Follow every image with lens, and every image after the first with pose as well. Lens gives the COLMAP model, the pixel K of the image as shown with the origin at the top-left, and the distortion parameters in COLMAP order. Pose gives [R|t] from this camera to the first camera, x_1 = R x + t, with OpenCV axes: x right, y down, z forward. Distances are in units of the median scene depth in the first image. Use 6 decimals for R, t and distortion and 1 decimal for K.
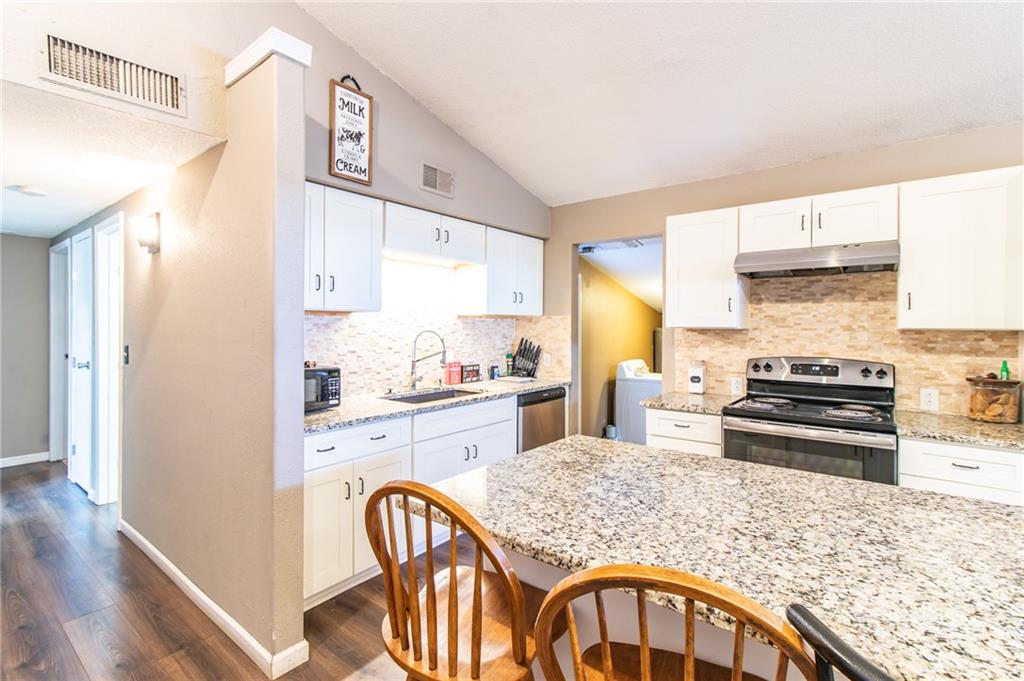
lens RADIAL K [[471.0, 0, 516.9], [0, 471.0, 328.0], [0, 0, 1]] dist [0.001597, 0.000214]
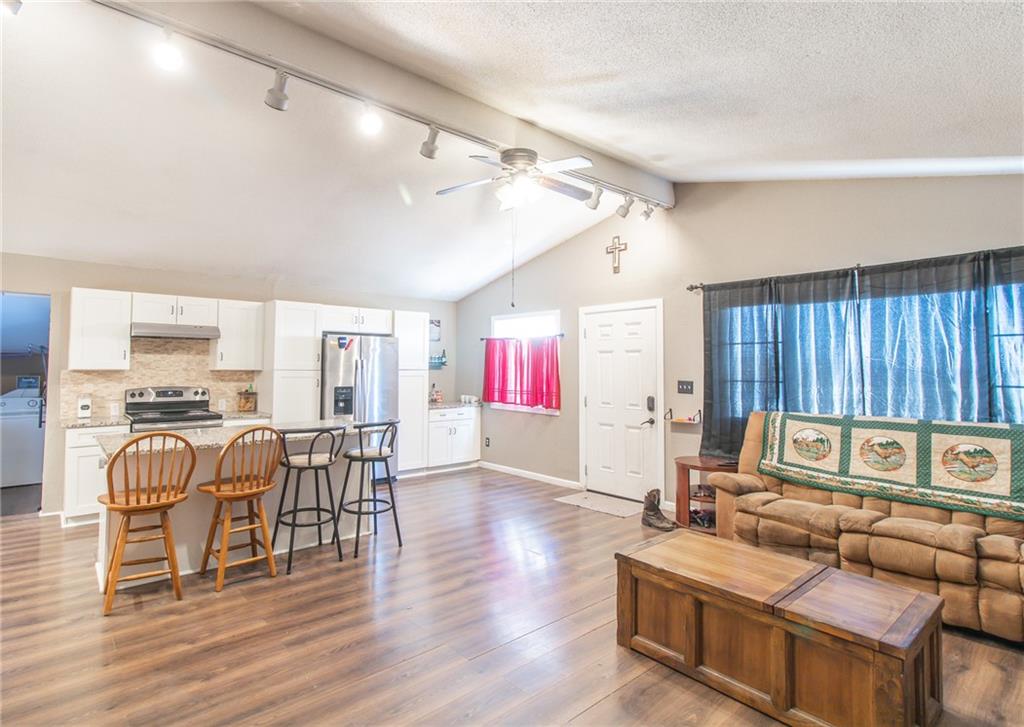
lens RADIAL K [[521.0, 0, 478.7], [0, 521.0, 347.0], [0, 0, 1]] dist [-0.002208, 0.000427]
pose [[0.216650, 0.034699, 0.975632, -0.953517], [-0.001571, 0.999379, -0.035195, -0.016613], [-0.976248, 0.006092, 0.216570, -0.496712]]
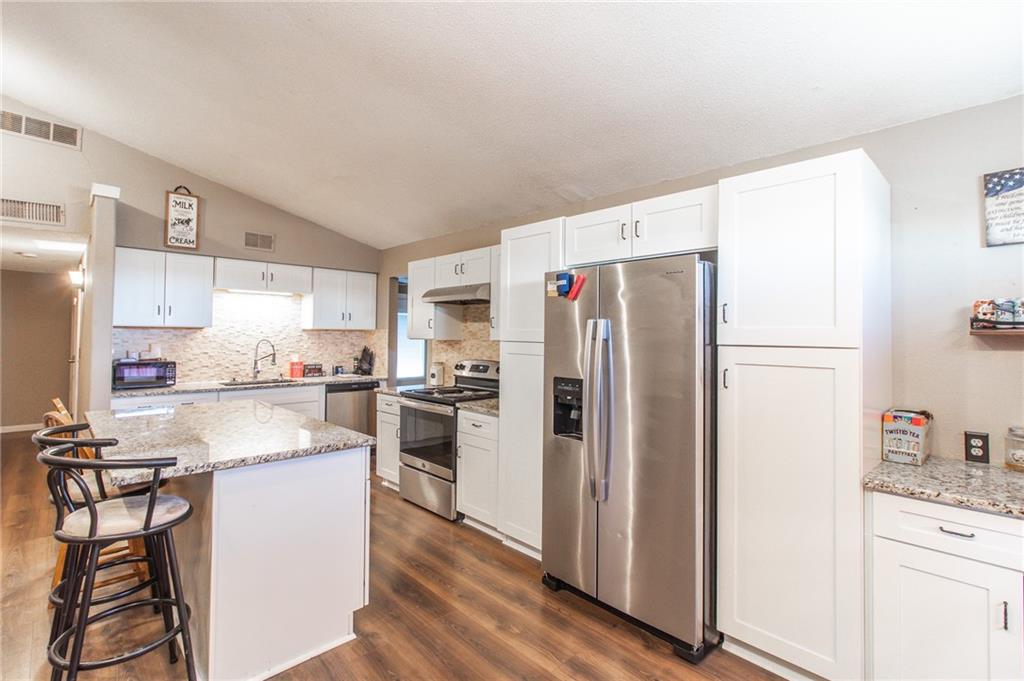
lens RADIAL K [[471.0, 0, 514.9], [0, 471.0, 331.3], [0, 0, 1]] dist [0.001597, 0.000214]
pose [[0.990344, 0.005845, -0.138505, 0.913862], [-0.008184, 0.999833, -0.016325, -0.003799], [0.138387, 0.017301, 0.990227, -0.417830]]
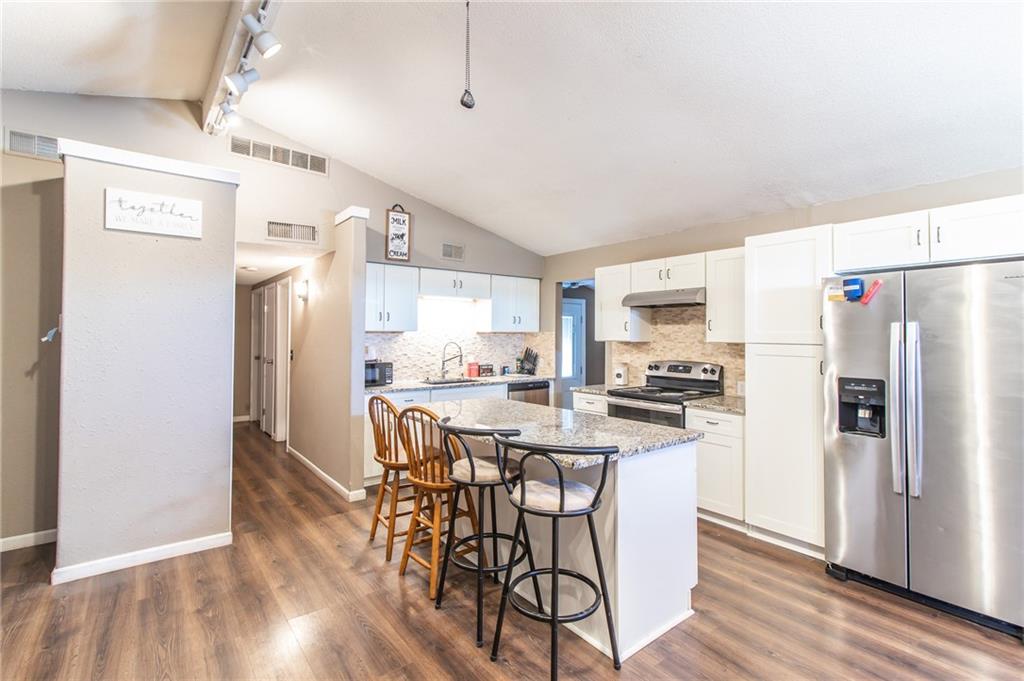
lens RADIAL K [[471.0, 0, 516.4], [0, 471.0, 328.3], [0, 0, 1]] dist [0.001597, 0.000214]
pose [[0.971326, -0.003670, -0.237725, 0.467694], [-0.001400, 0.999775, -0.021155, -0.009769], [0.237749, 0.020881, 0.971102, -0.588185]]
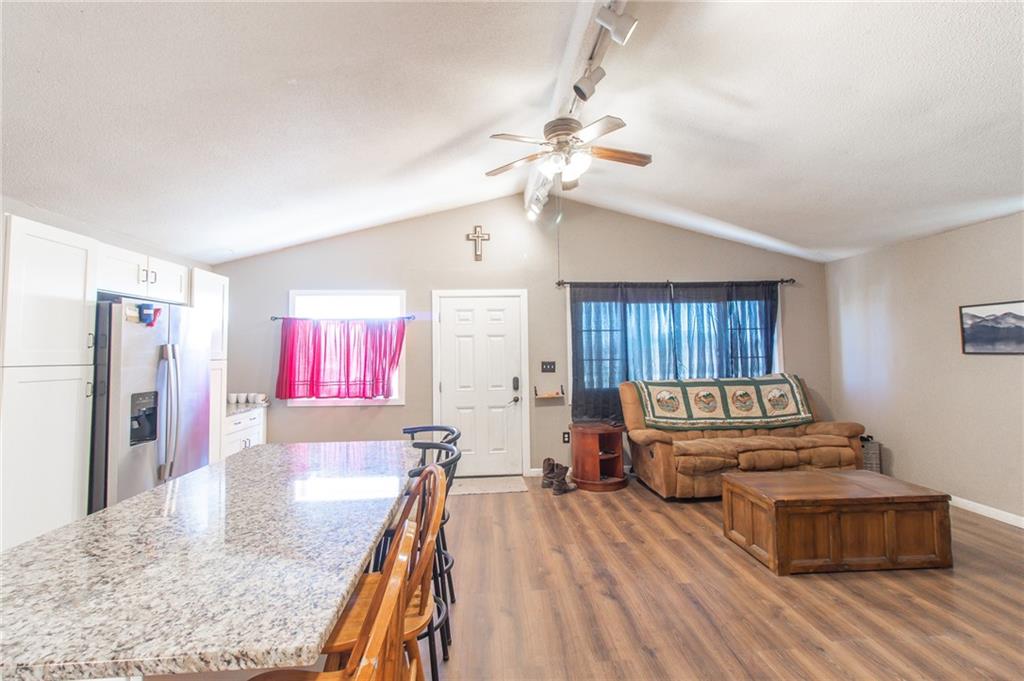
lens RADIAL K [[471.0, 0, 515.0], [0, 471.0, 326.5], [0, 0, 1]] dist [0.001597, 0.000214]
pose [[-0.667134, 0.044749, 0.743593, -0.399749], [0.013233, 0.998748, -0.048233, -0.015702], [-0.744821, -0.022338, -0.666891, 0.532532]]
